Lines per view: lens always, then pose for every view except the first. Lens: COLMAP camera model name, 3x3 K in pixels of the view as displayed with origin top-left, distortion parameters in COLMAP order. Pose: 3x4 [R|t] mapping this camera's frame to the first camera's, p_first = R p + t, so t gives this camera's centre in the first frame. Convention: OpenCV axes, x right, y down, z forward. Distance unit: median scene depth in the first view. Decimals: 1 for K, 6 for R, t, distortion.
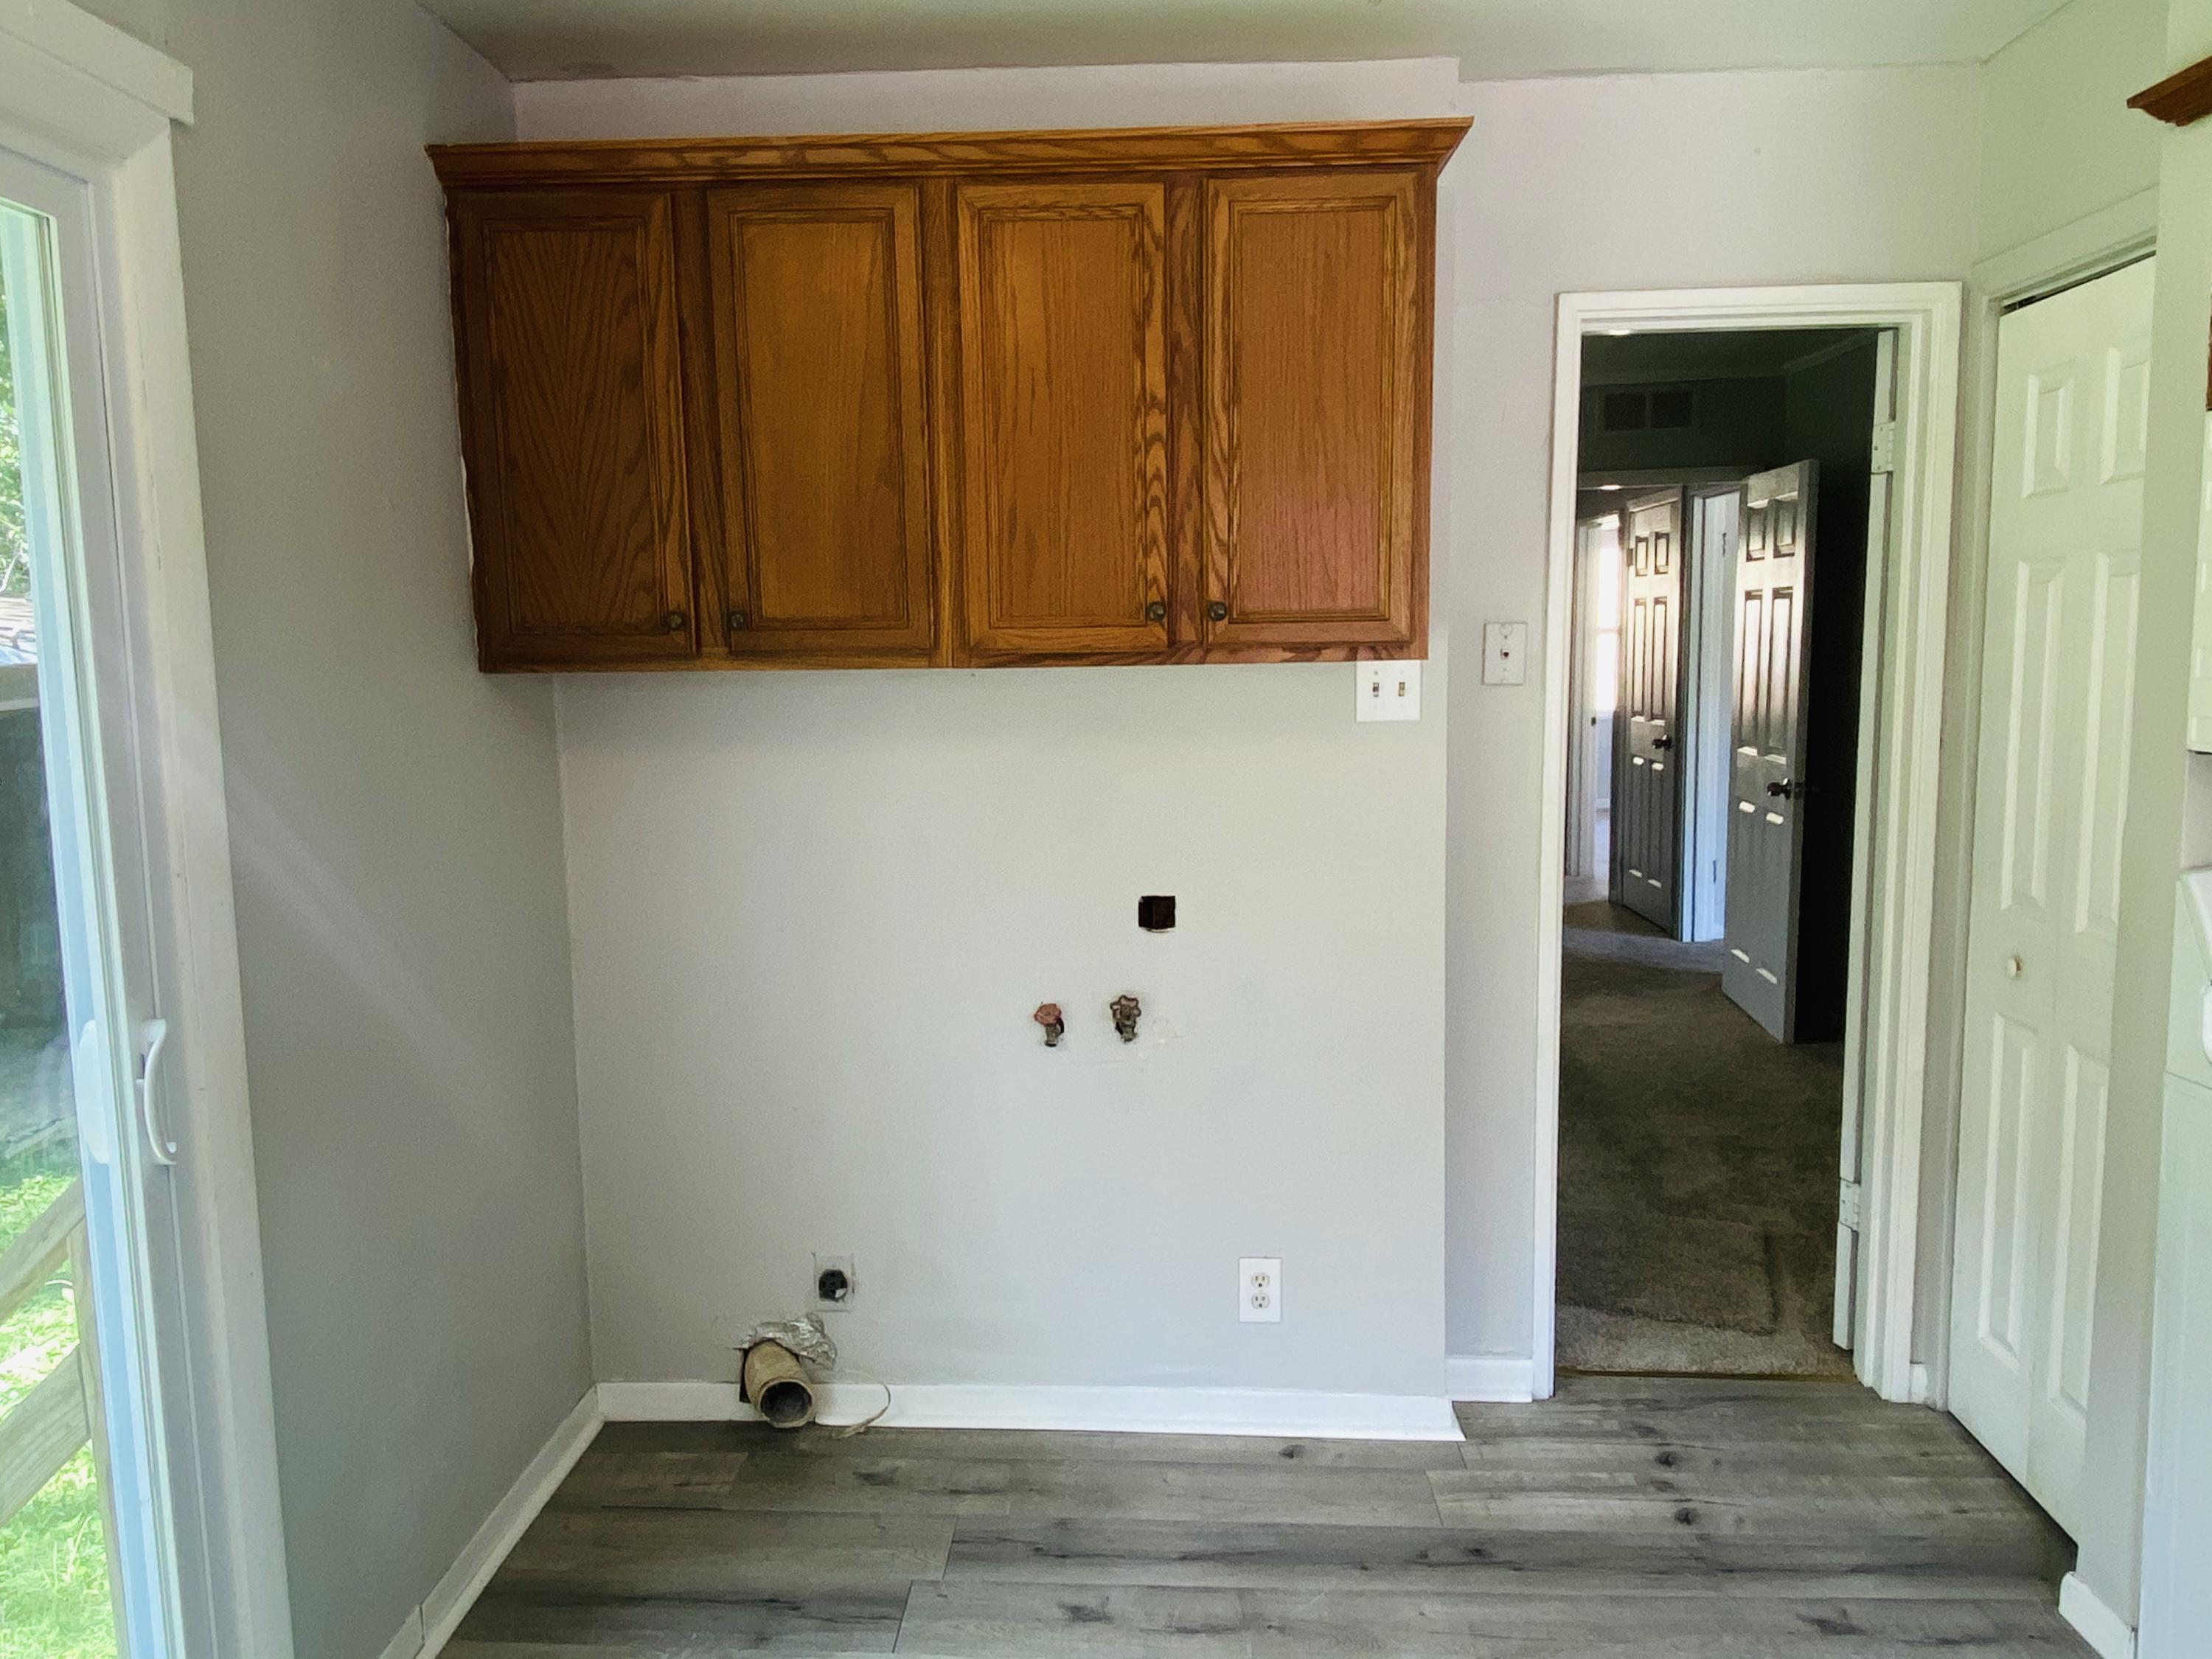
lens RADIAL K [[1574.1, 0, 1106.0], [0, 1574.1, 829.5], [0, 0, 1]] dist [0.038400, -0.049129]
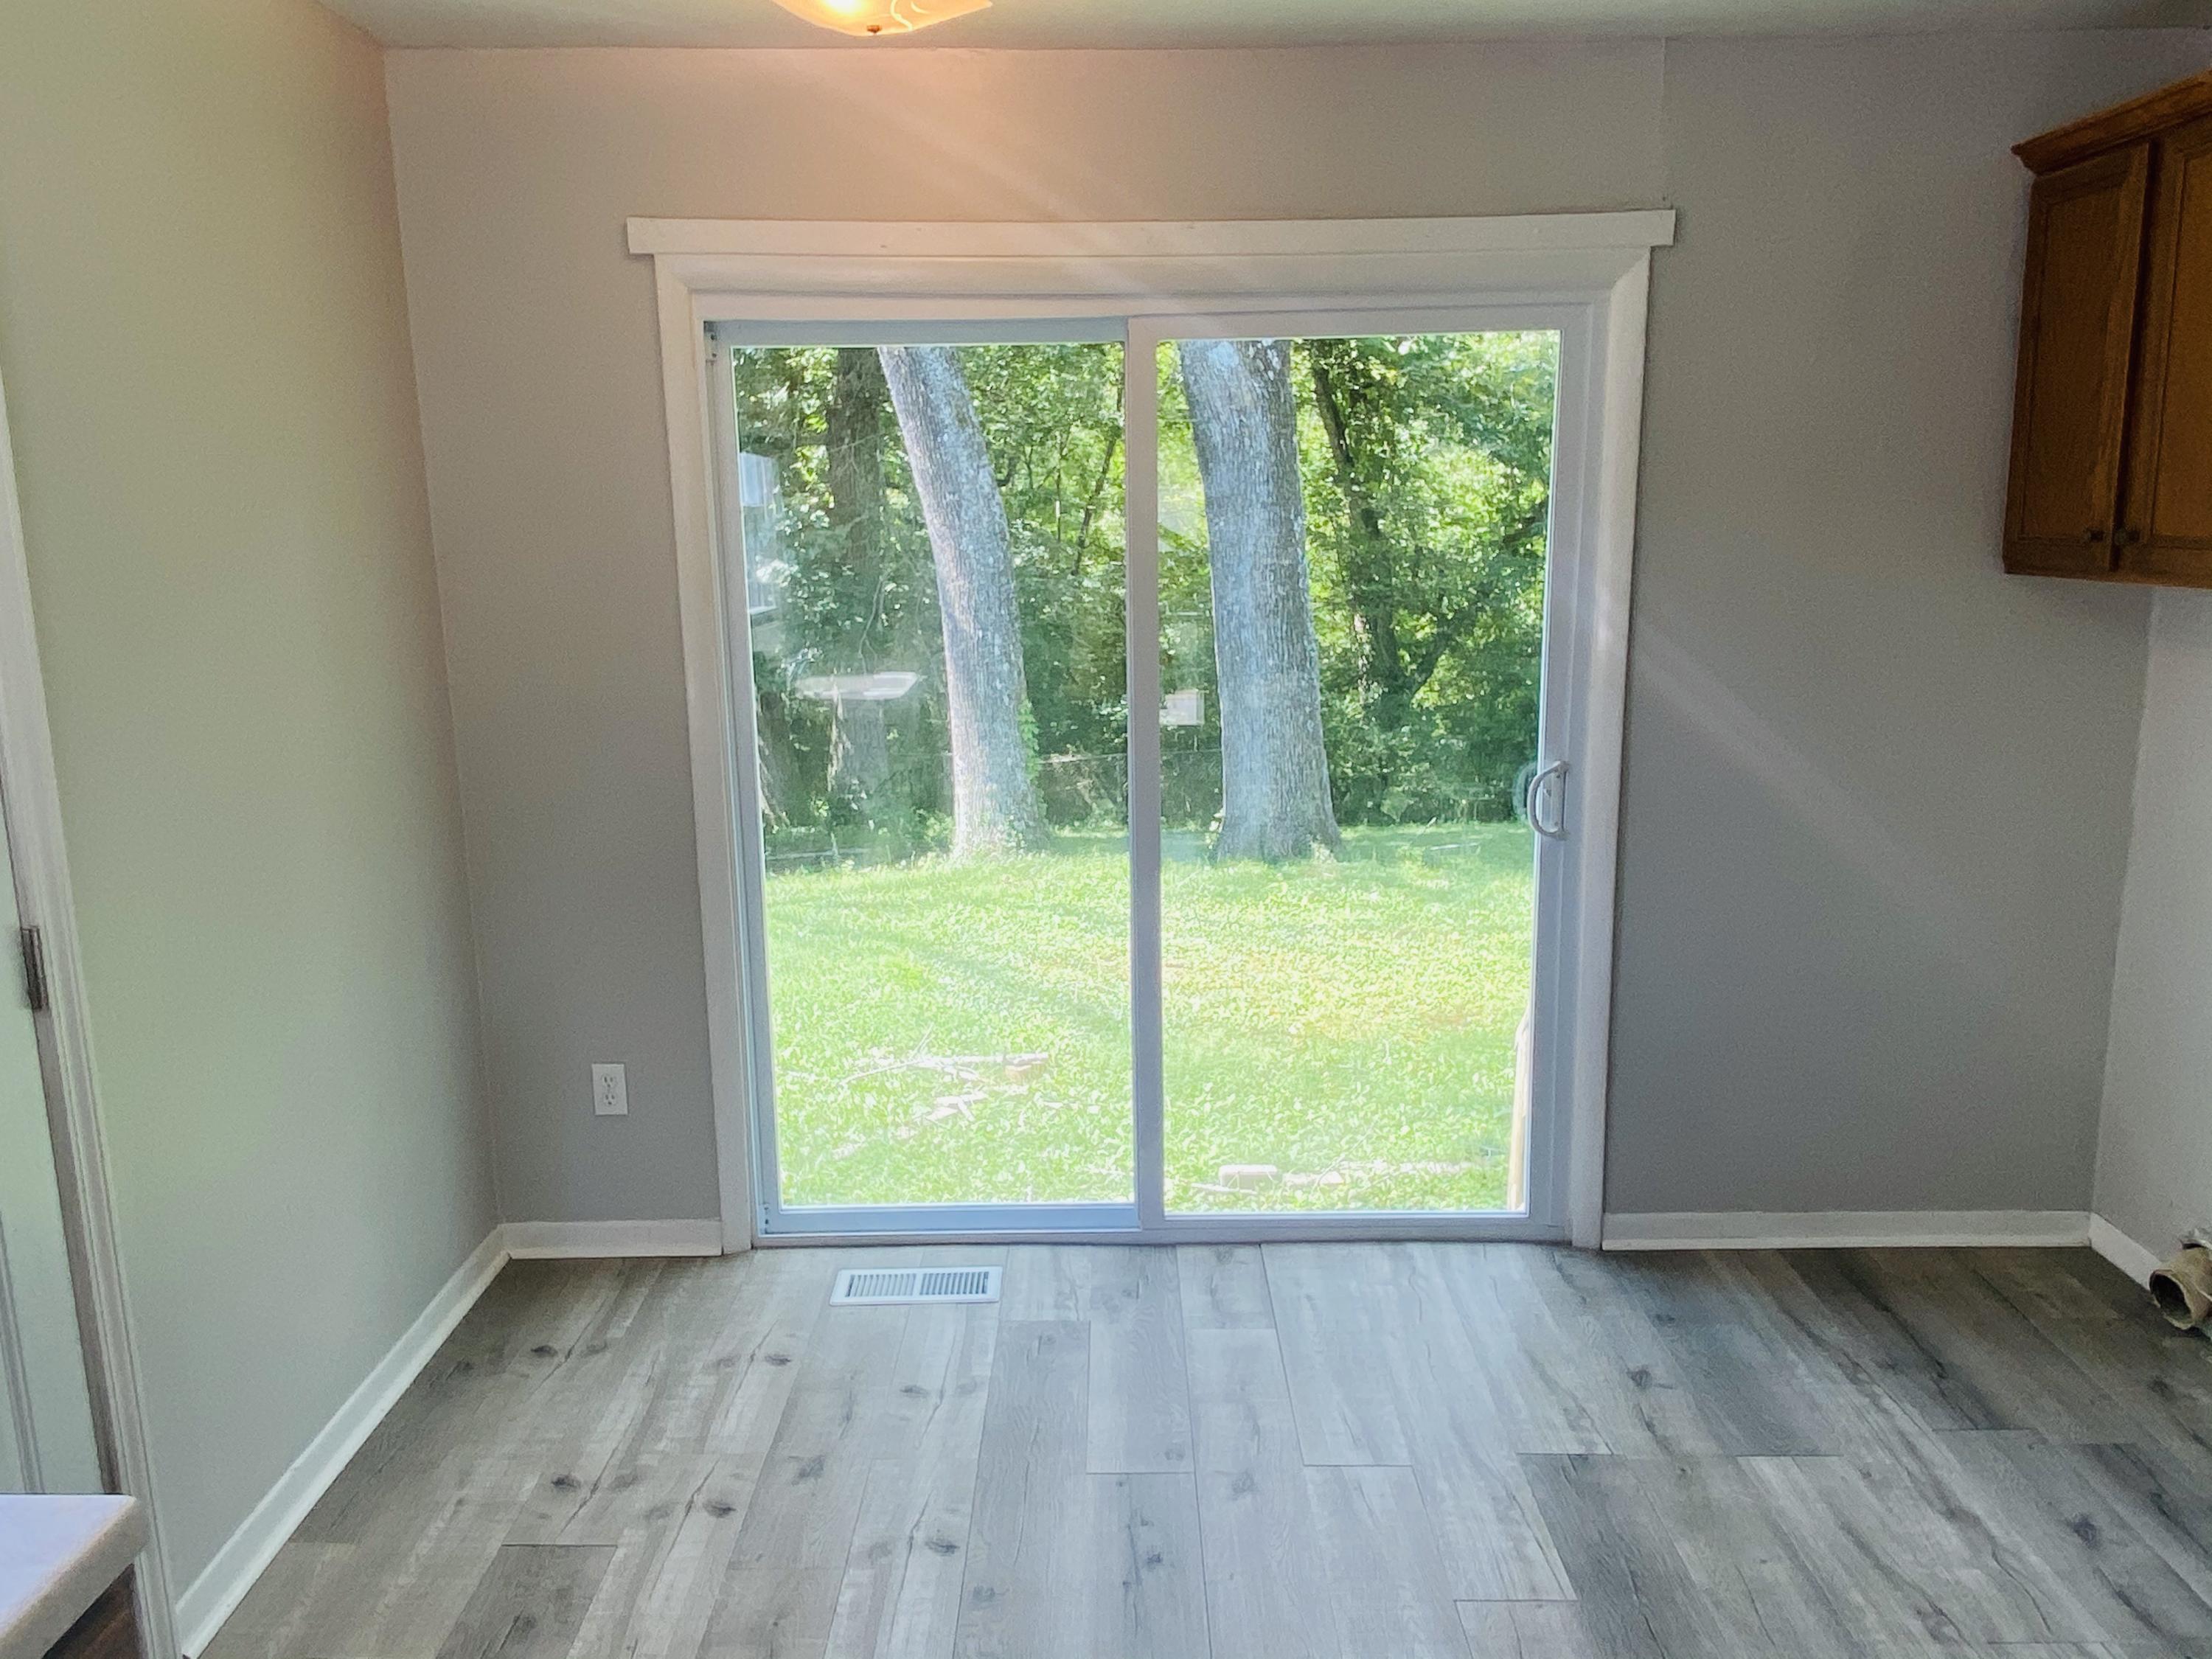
lens RADIAL K [[1574.1, 0, 1106.0], [0, 1574.1, 829.5], [0, 0, 1]] dist [0.038400, -0.049129]
pose [[0.045234, 0.220240, -0.974396, 0.827317], [-0.099804, 0.971511, 0.214955, -0.102481], [0.993978, 0.087525, 0.065926, 0.248065]]
